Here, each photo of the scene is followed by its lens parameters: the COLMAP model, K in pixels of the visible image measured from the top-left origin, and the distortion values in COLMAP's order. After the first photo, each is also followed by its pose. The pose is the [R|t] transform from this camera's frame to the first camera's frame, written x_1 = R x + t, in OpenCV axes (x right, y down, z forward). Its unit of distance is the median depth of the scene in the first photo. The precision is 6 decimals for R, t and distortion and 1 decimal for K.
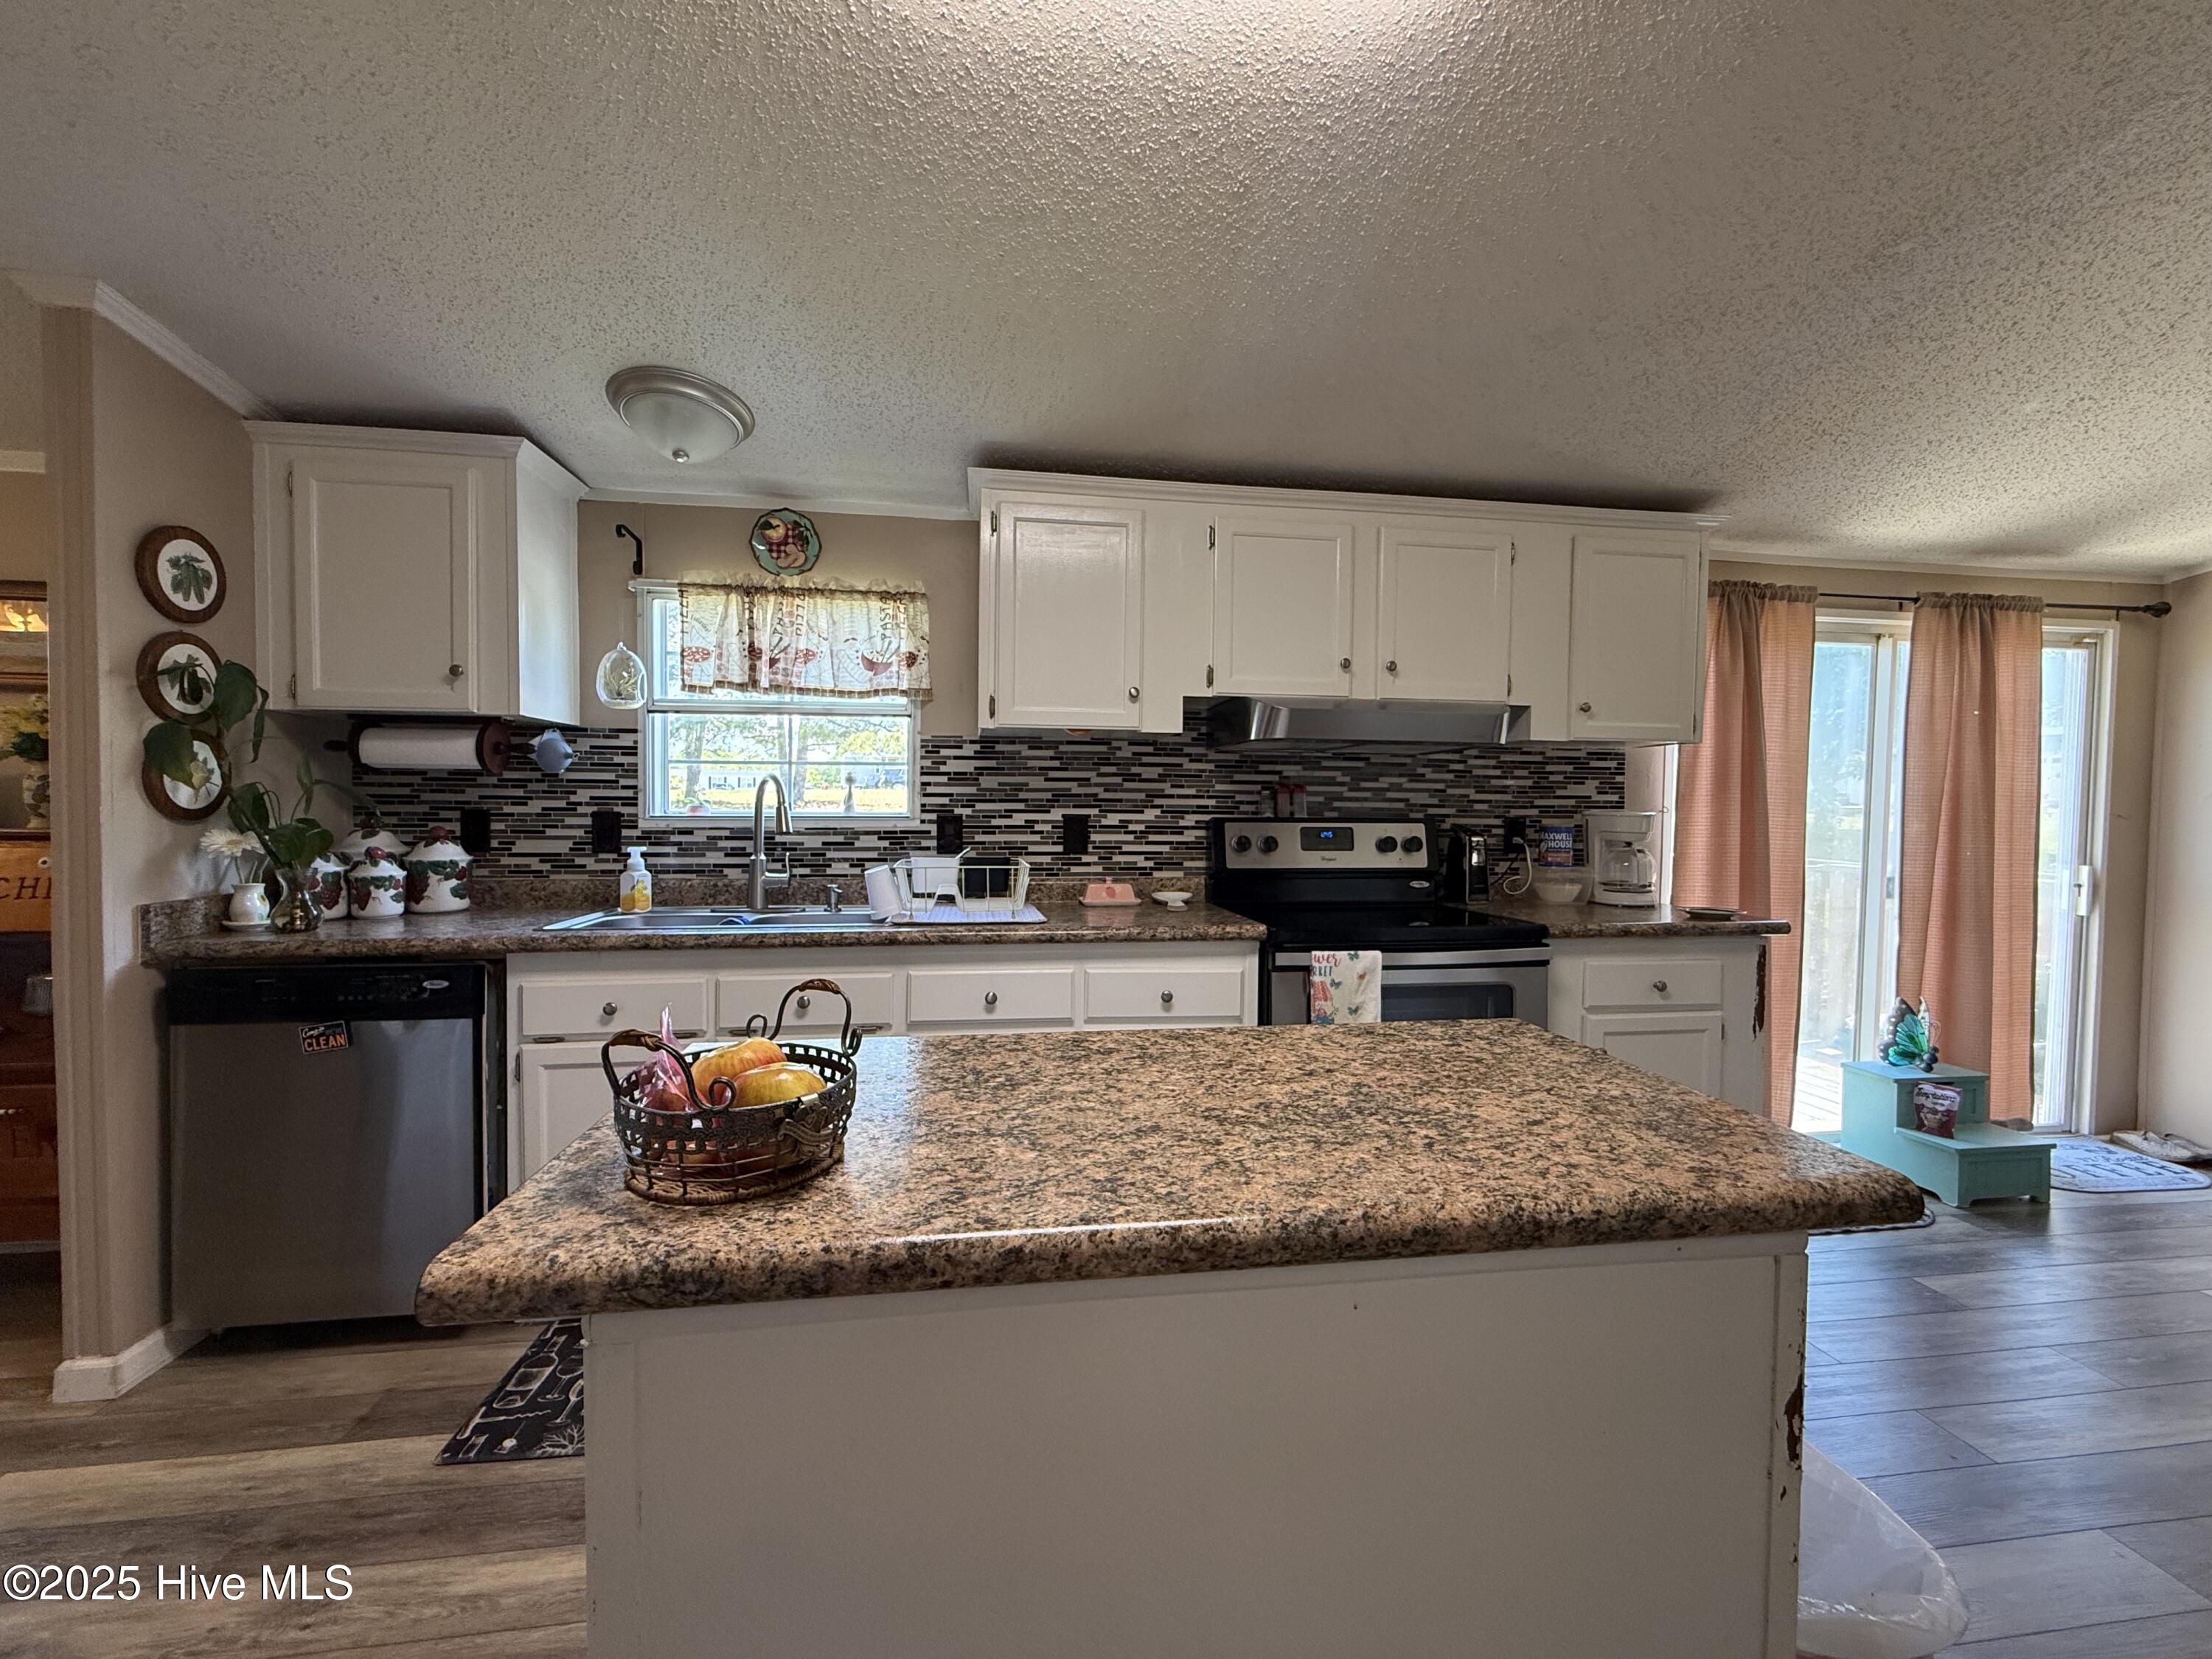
lens RADIAL K [[874.8, 0, 1098.6], [0, 874.8, 827.8], [0, 0, 1]] dist [-0.001764, -0.000352]
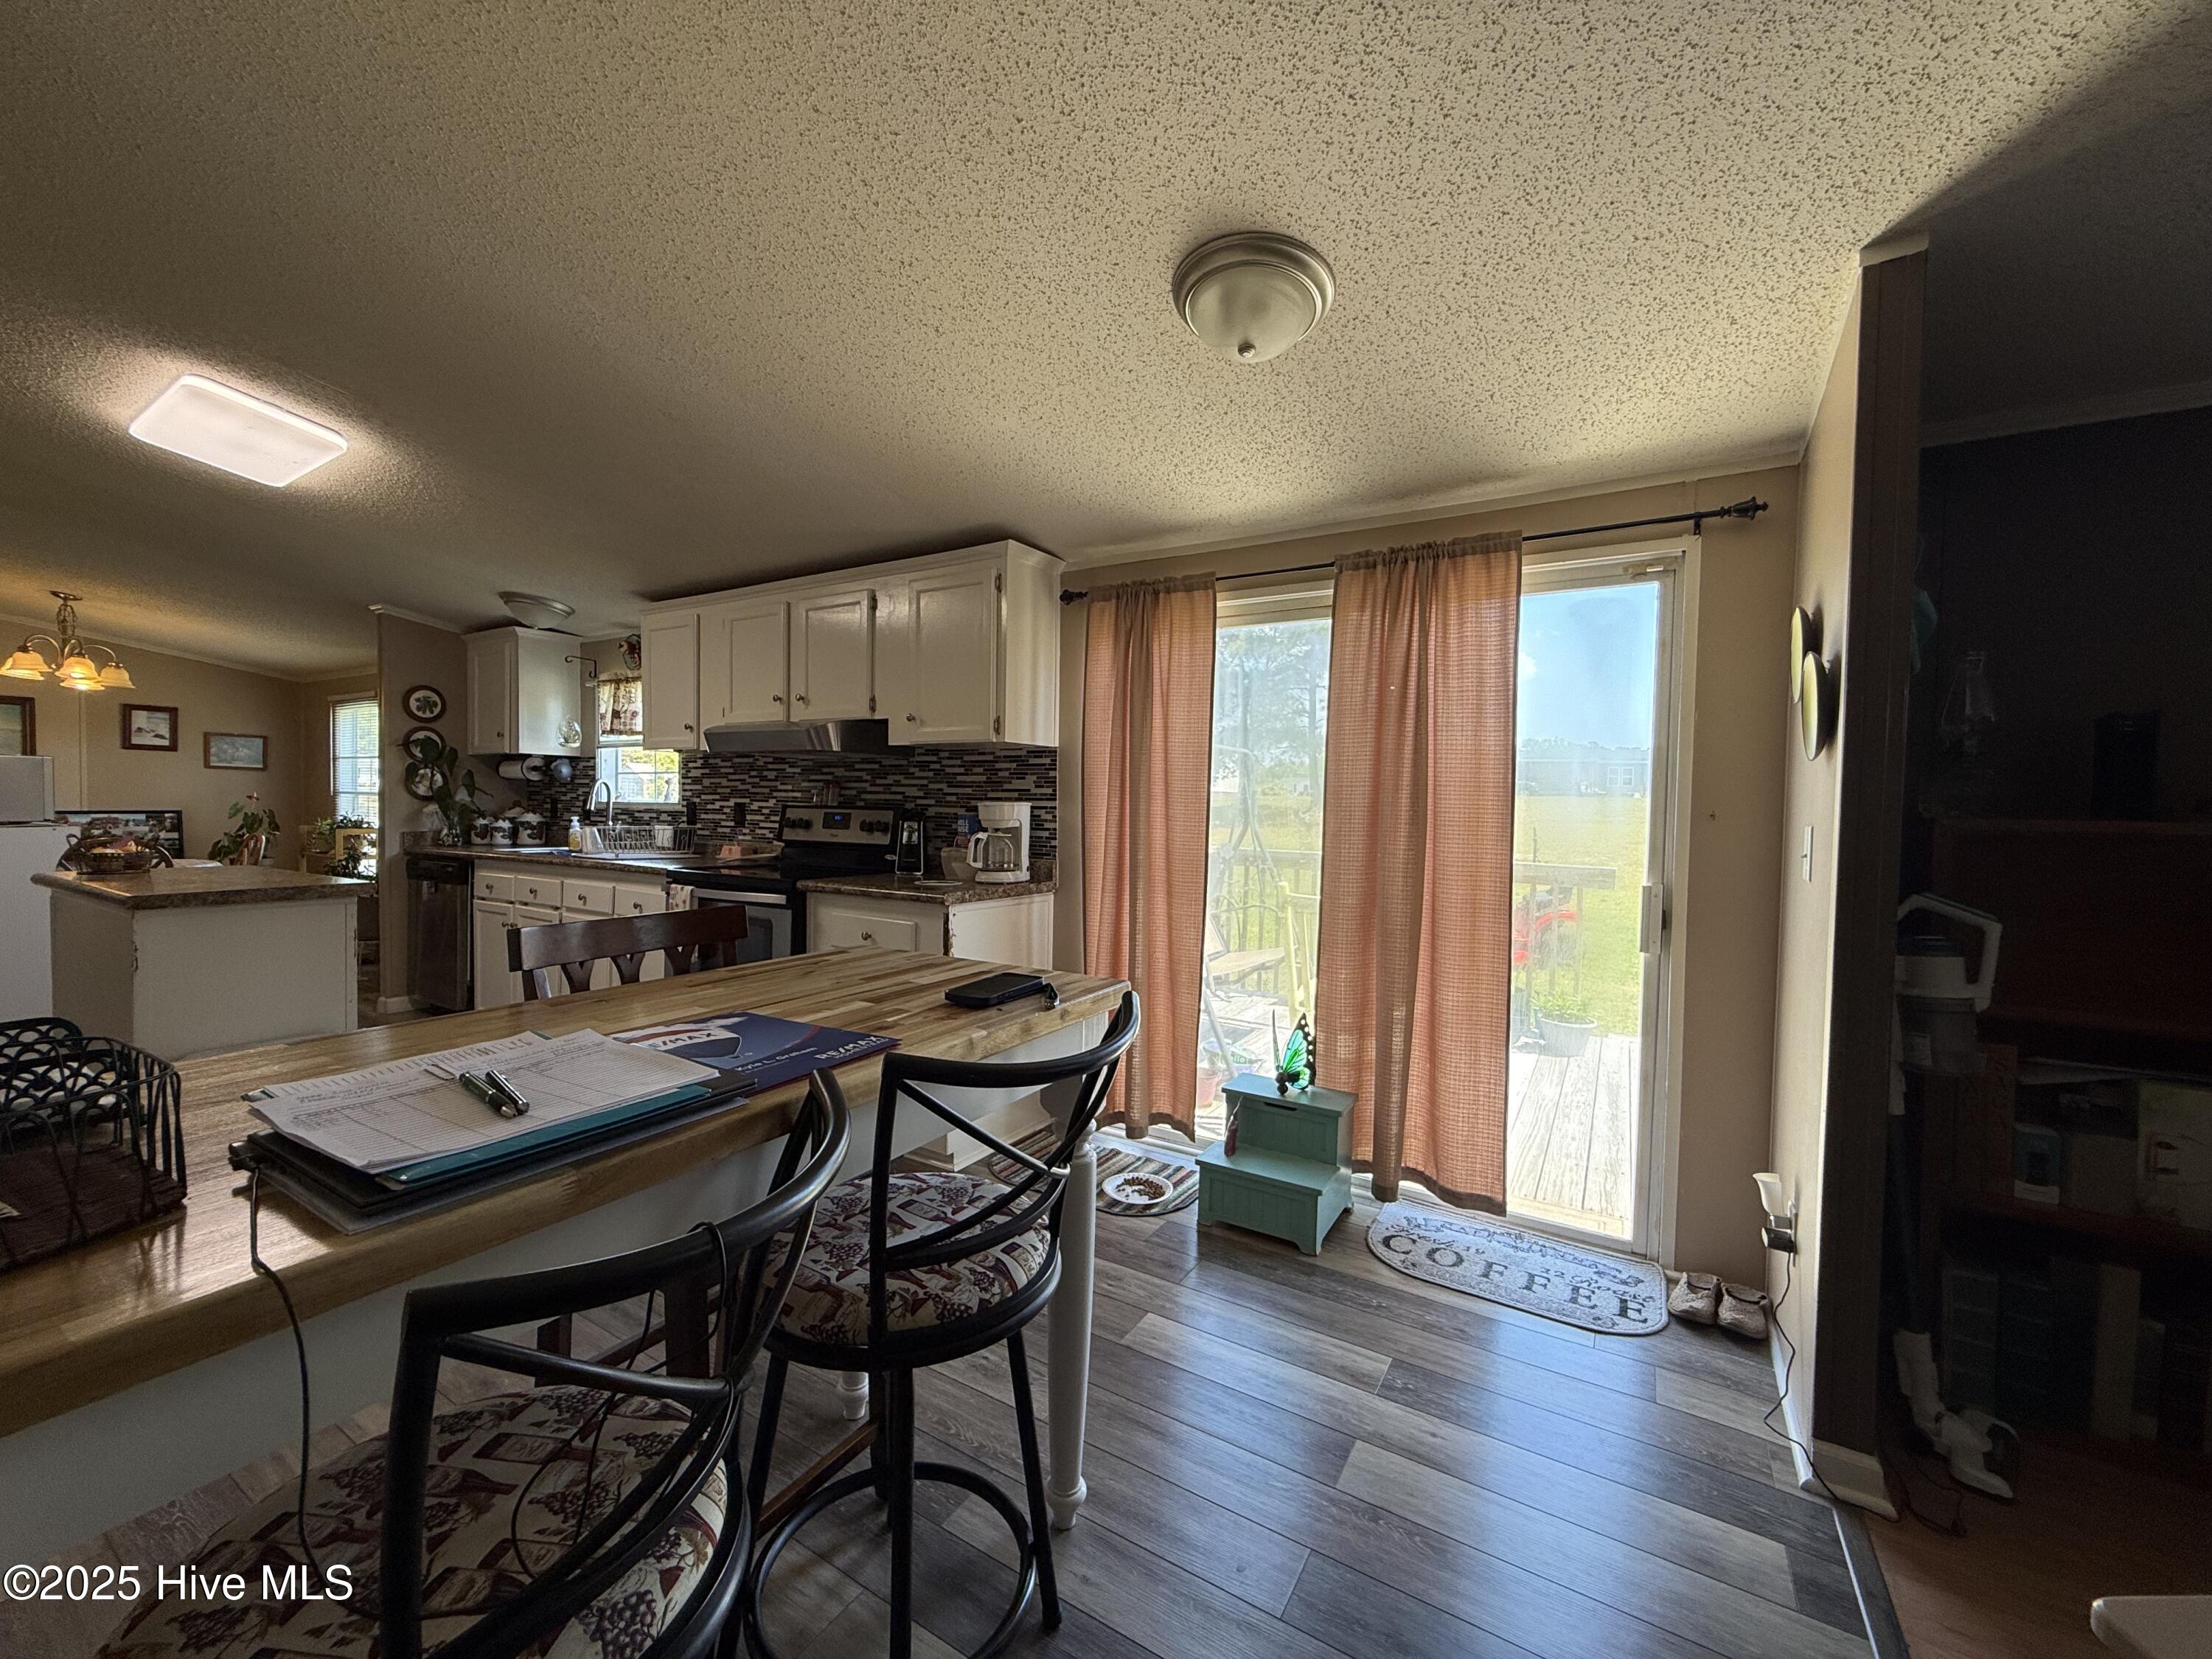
lens RADIAL K [[879.2, 0, 1098.9], [0, 879.2, 828.2], [0, 0, 1]] dist [-0.000963, 0.000165]
pose [[0.772892, 0.022548, -0.634137, 1.495728], [-0.026857, 0.999635, 0.002811, 0.009459], [0.633970, 0.014858, 0.773215, 0.190287]]
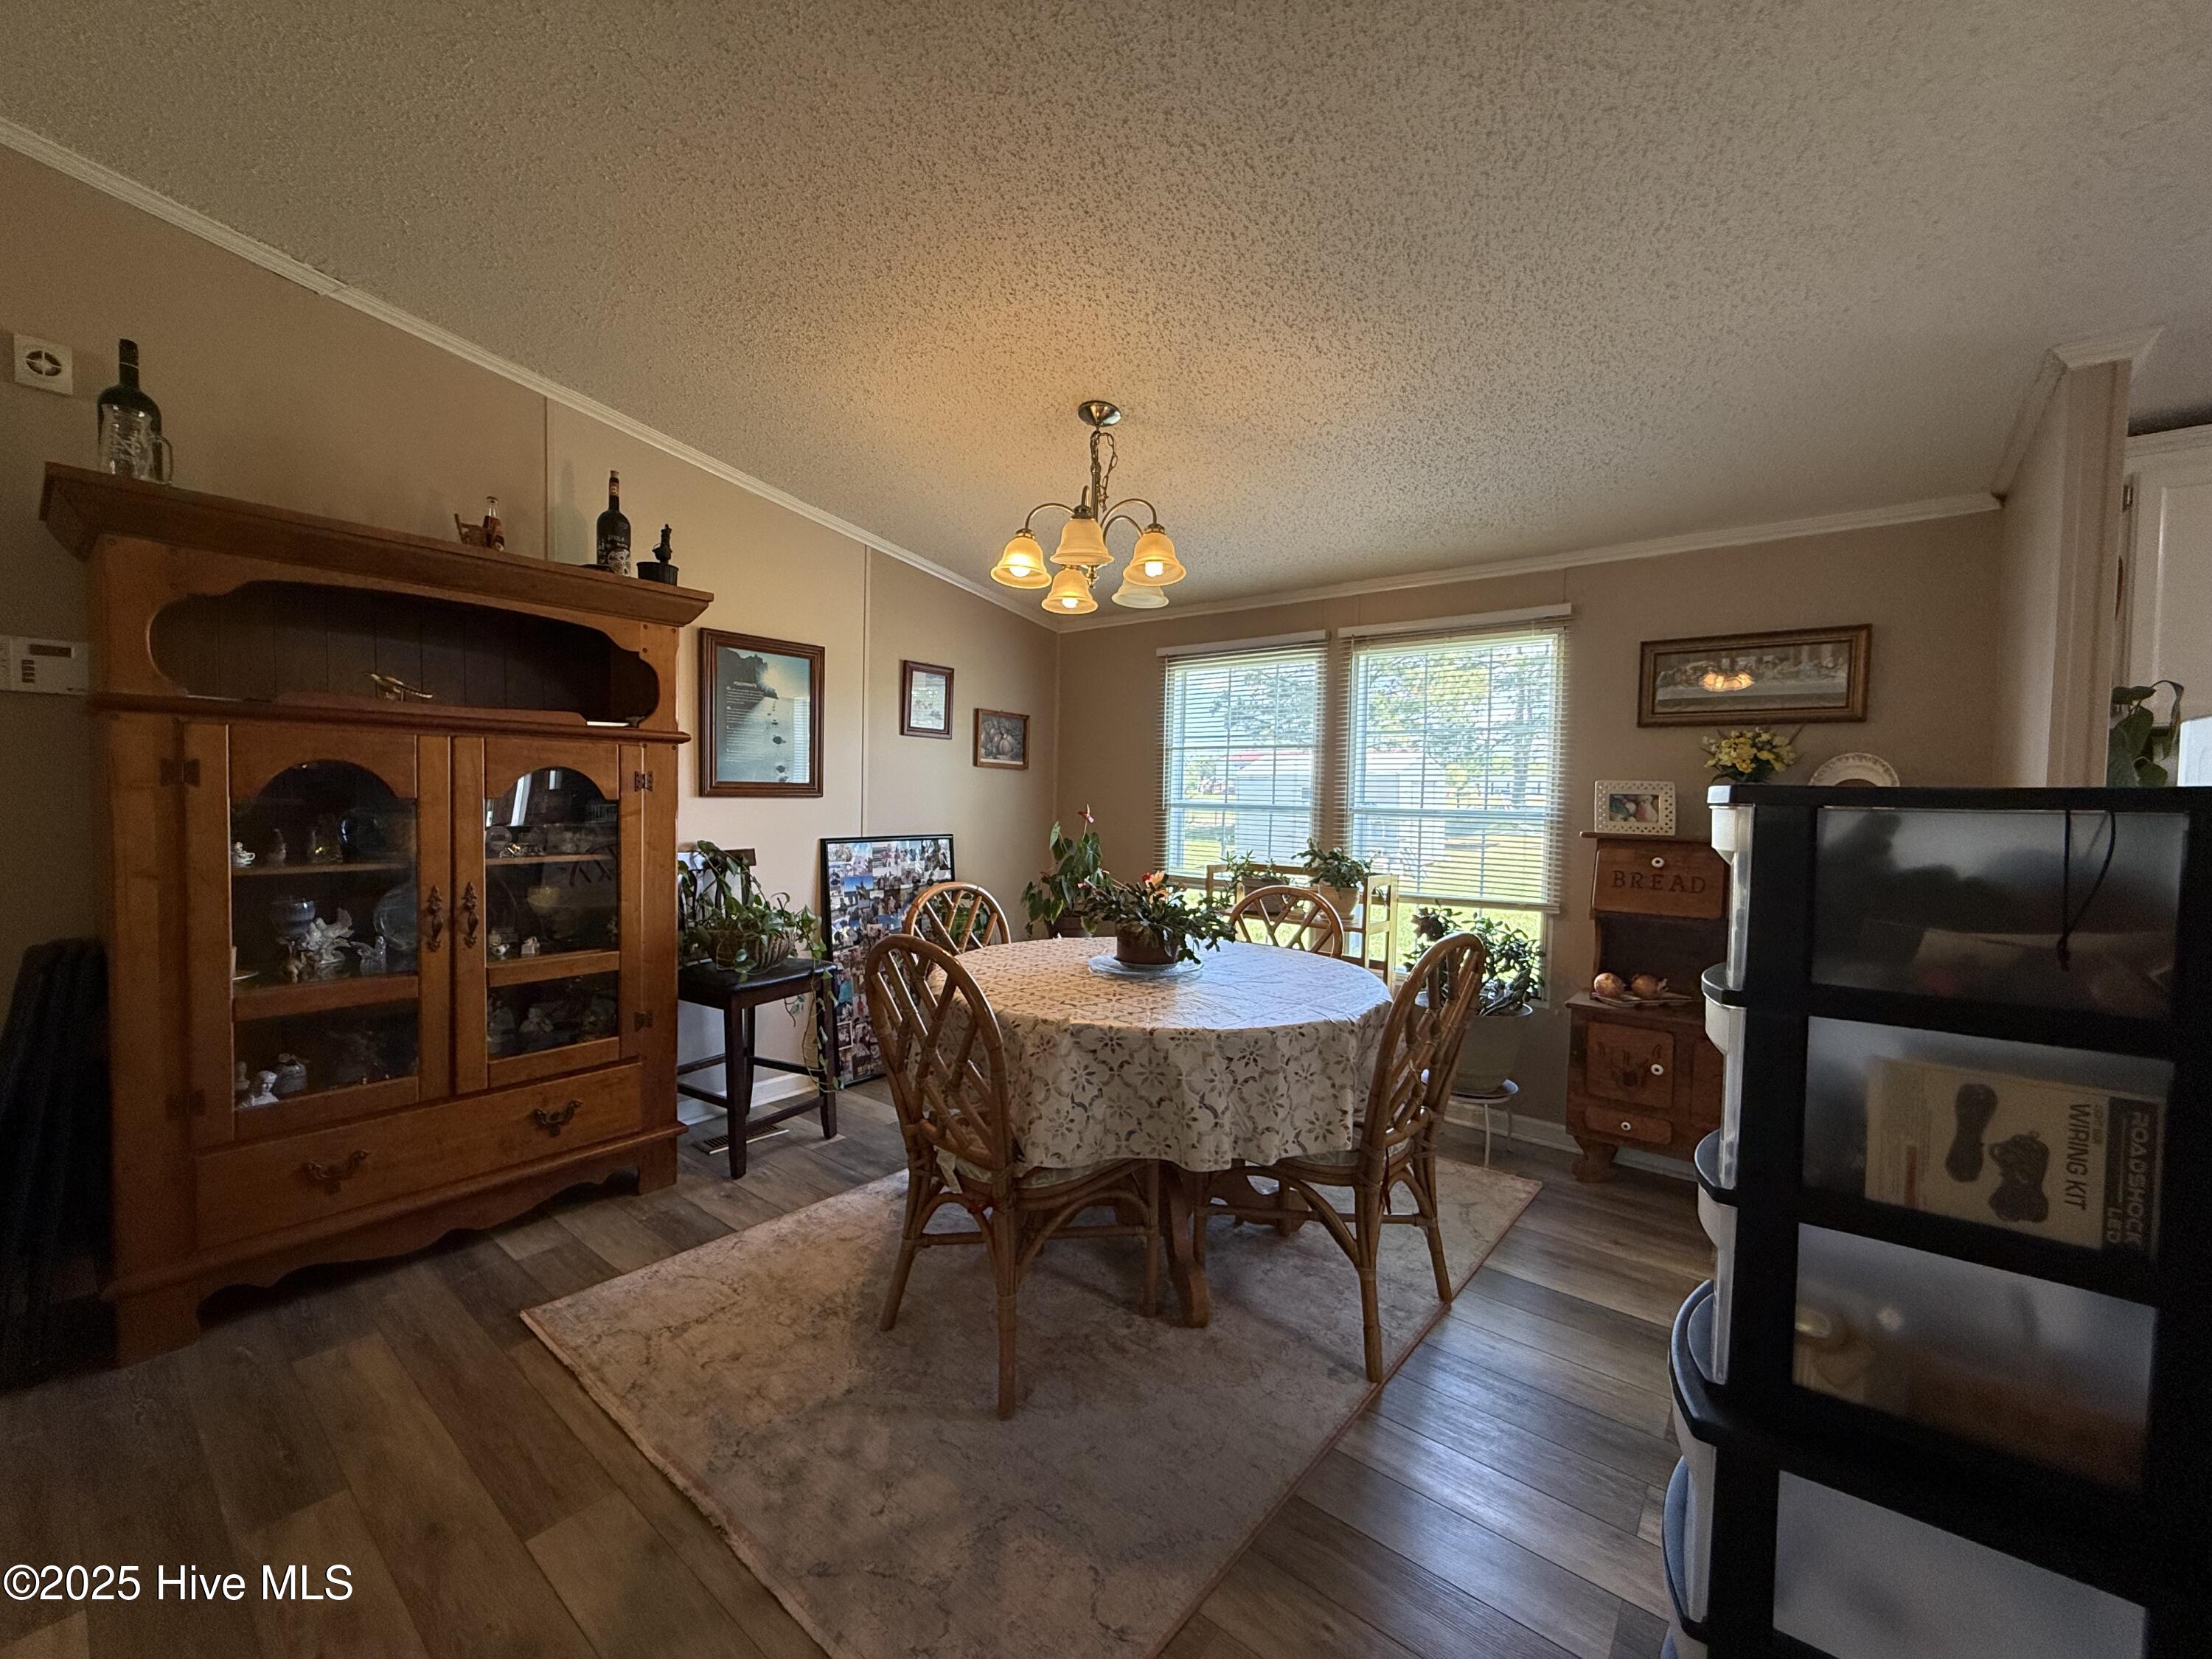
lens RADIAL K [[879.2, 0, 1098.9], [0, 879.2, 828.2], [0, 0, 1]] dist [-0.000963, 0.000165]
pose [[0.686569, 0.026855, -0.726568, -0.775900], [-0.031486, 0.999478, 0.007189, 0.006009], [0.726382, 0.017941, 0.687057, -0.405400]]
